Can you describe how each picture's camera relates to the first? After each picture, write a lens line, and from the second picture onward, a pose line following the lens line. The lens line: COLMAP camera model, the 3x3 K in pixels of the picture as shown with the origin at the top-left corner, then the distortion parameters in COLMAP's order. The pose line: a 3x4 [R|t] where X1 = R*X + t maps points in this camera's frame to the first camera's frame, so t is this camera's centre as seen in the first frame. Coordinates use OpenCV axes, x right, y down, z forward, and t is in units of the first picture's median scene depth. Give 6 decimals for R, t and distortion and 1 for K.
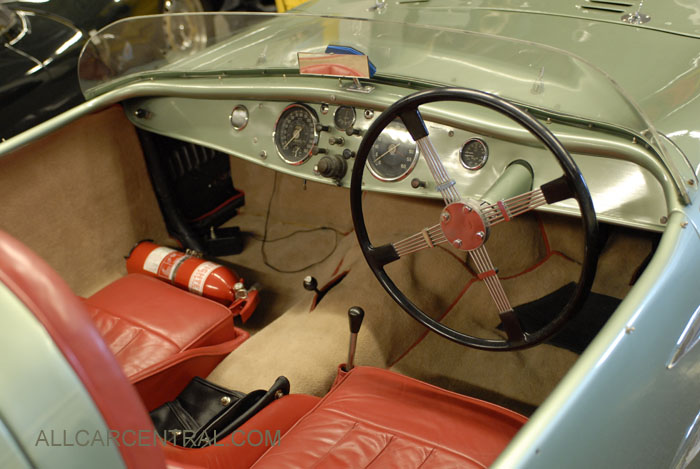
lens RADIAL K [[850.7, 0, 350.1], [0, 850.7, 220.6], [0, 0, 1]] dist [-0.009147, -0.031389]
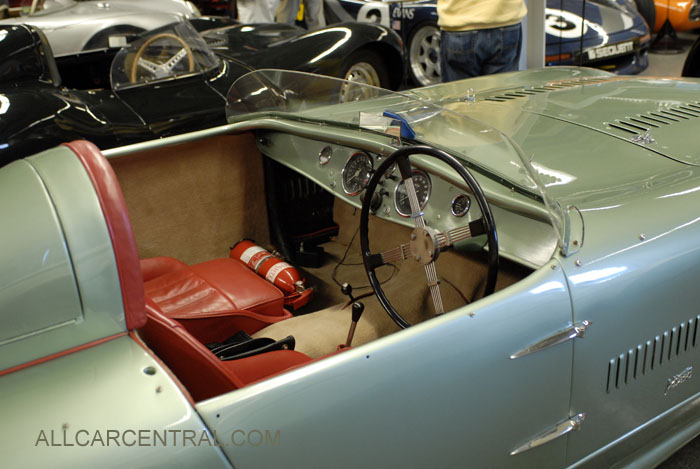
lens RADIAL K [[833.9, 0, 350.0], [0, 833.9, 234.5], [0, 0, 1]] dist [-0.005207, -0.007075]
pose [[0.952665, 0.216947, -0.212987, 0.190122], [-0.234179, 0.970401, -0.059012, 0.059945], [0.193880, 0.106095, 0.975271, -0.225255]]
